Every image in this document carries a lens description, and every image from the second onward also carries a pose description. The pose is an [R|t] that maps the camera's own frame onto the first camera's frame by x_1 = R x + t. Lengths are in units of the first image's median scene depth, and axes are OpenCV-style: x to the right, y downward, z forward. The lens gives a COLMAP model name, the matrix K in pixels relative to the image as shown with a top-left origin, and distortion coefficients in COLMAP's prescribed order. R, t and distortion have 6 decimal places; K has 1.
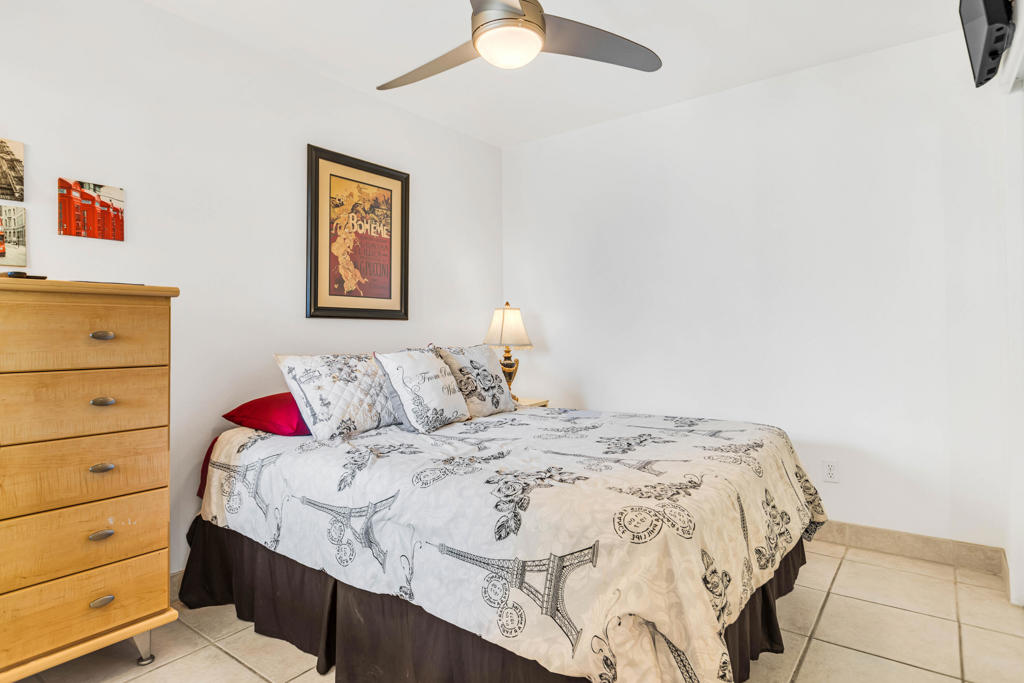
lens RADIAL K [[553.8, 0, 511.3], [0, 553.8, 332.9], [0, 0, 1]] dist [-0.001065, -0.000255]
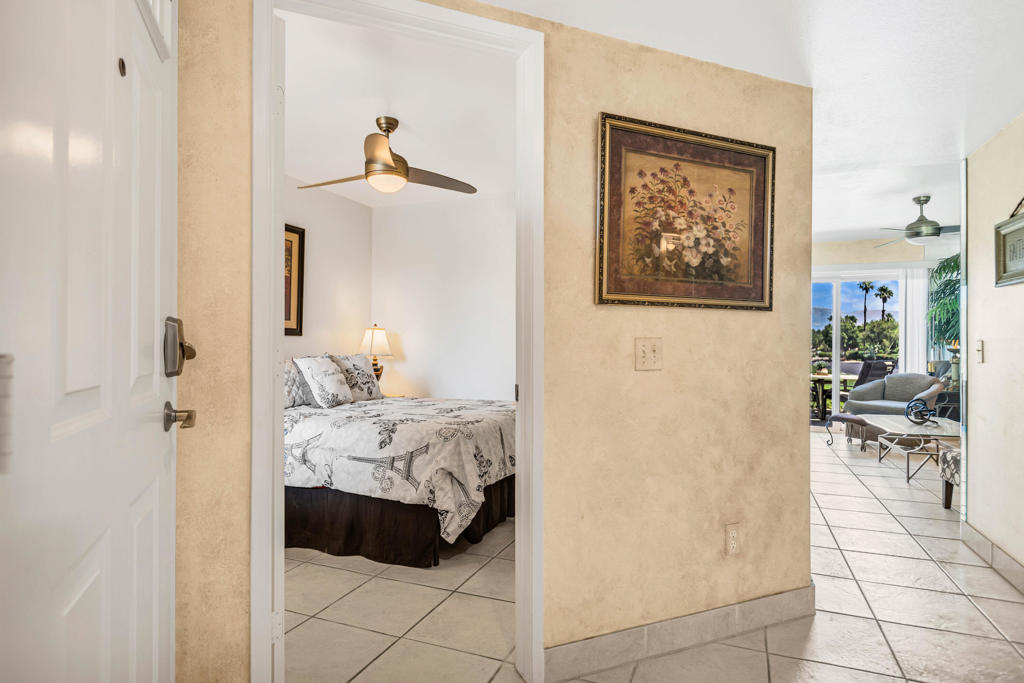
lens RADIAL K [[553.8, 0, 511.4], [0, 553.8, 337.8], [0, 0, 1]] dist [-0.001065, -0.000255]
pose [[0.966026, 0.020665, 0.257617, -0.083132], [-0.016128, 0.999676, -0.019713, 0.000235], [-0.257941, 0.014889, 0.966046, -0.995800]]
